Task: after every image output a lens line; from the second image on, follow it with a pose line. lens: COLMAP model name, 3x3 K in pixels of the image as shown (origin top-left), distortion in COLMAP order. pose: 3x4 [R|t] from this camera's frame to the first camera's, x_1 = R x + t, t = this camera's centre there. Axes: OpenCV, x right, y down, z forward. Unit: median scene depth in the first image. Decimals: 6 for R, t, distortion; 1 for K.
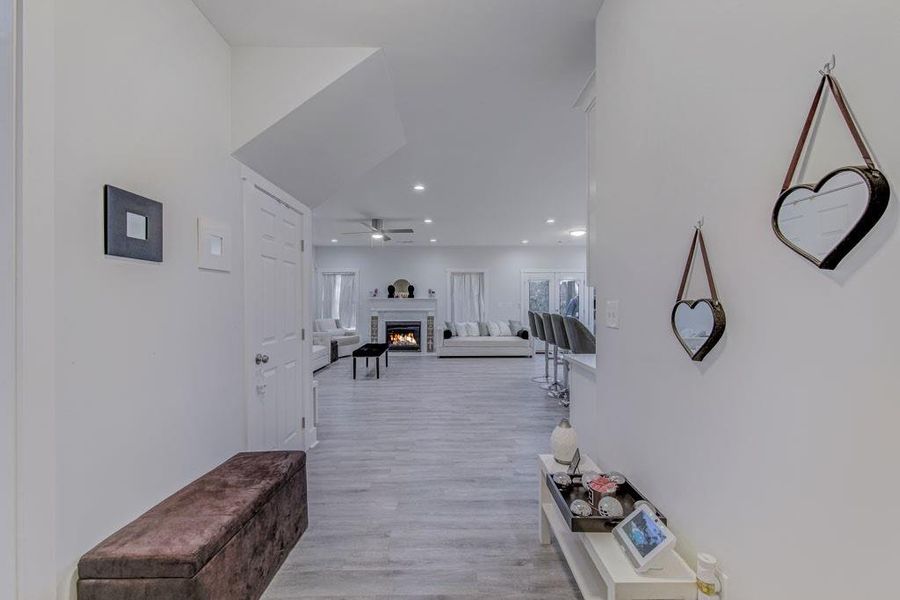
lens RADIAL K [[353.6, 0, 458.9], [0, 353.6, 305.0], [0, 0, 1]] dist [0.004600, -0.002012]
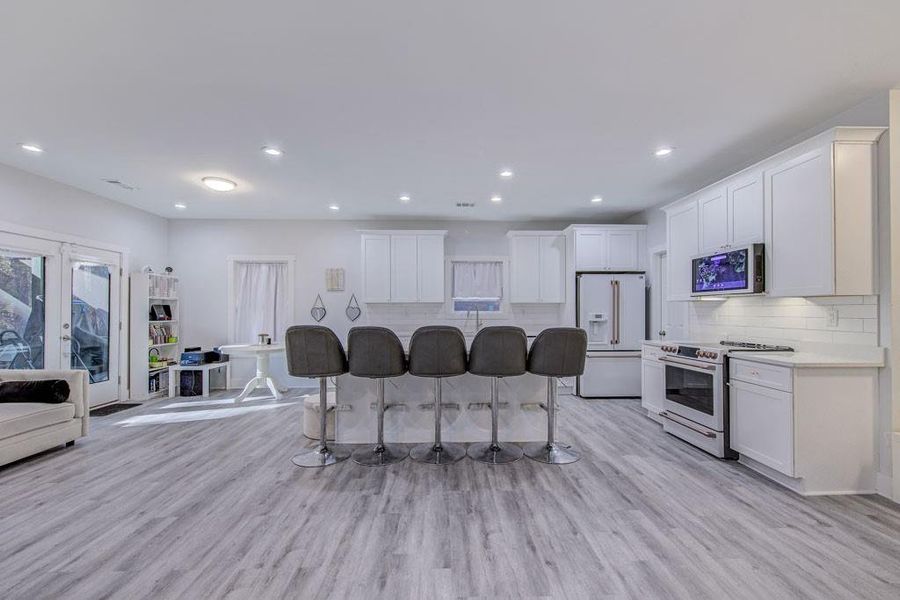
lens RADIAL K [[353.6, 0, 449.6], [0, 353.6, 308.3], [0, 0, 1]] dist [0.004600, -0.002012]
pose [[0.003763, 0.012243, 0.999918, -0.181919], [0.003737, 0.999918, -0.012257, -0.000024], [-0.999986, 0.003783, 0.003717, 0.521760]]
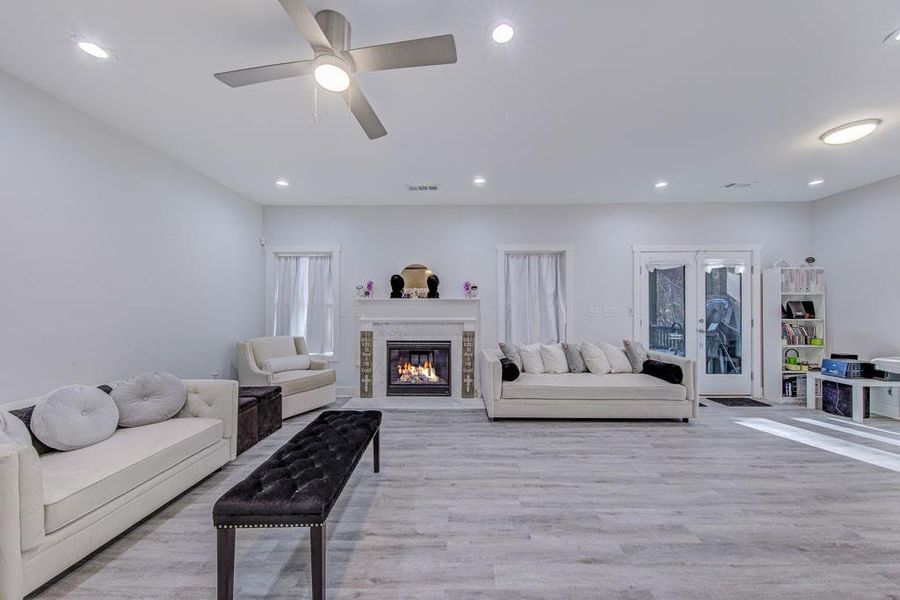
lens RADIAL K [[321.3, 0, 453.1], [0, 321.3, 307.5], [0, 0, 1]] dist [-0.006951, -0.000547]
pose [[0.998939, 0.000322, -0.046061, -0.081872], [-0.000706, 0.999965, -0.008320, -0.001117], [0.046057, 0.008344, 0.998904, 0.508838]]
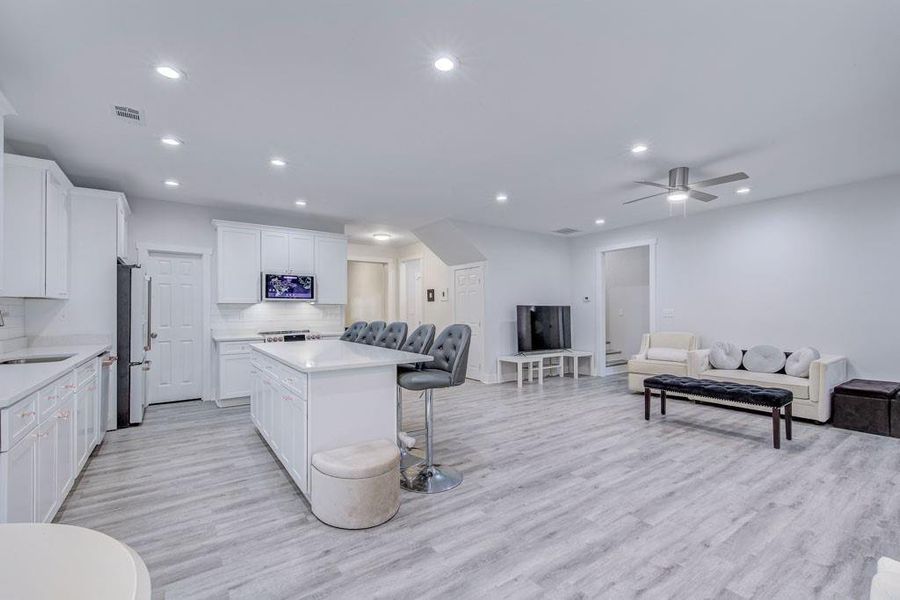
lens RADIAL K [[397.0, 0, 451.5], [0, 397.0, 301.7], [0, 0, 1]] dist [0.003503, -0.000610]
pose [[-0.828647, -0.004216, -0.559755, 0.328949], [0.006081, 0.999845, -0.016532, -0.003734], [0.559738, -0.017104, -0.828493, 0.930012]]
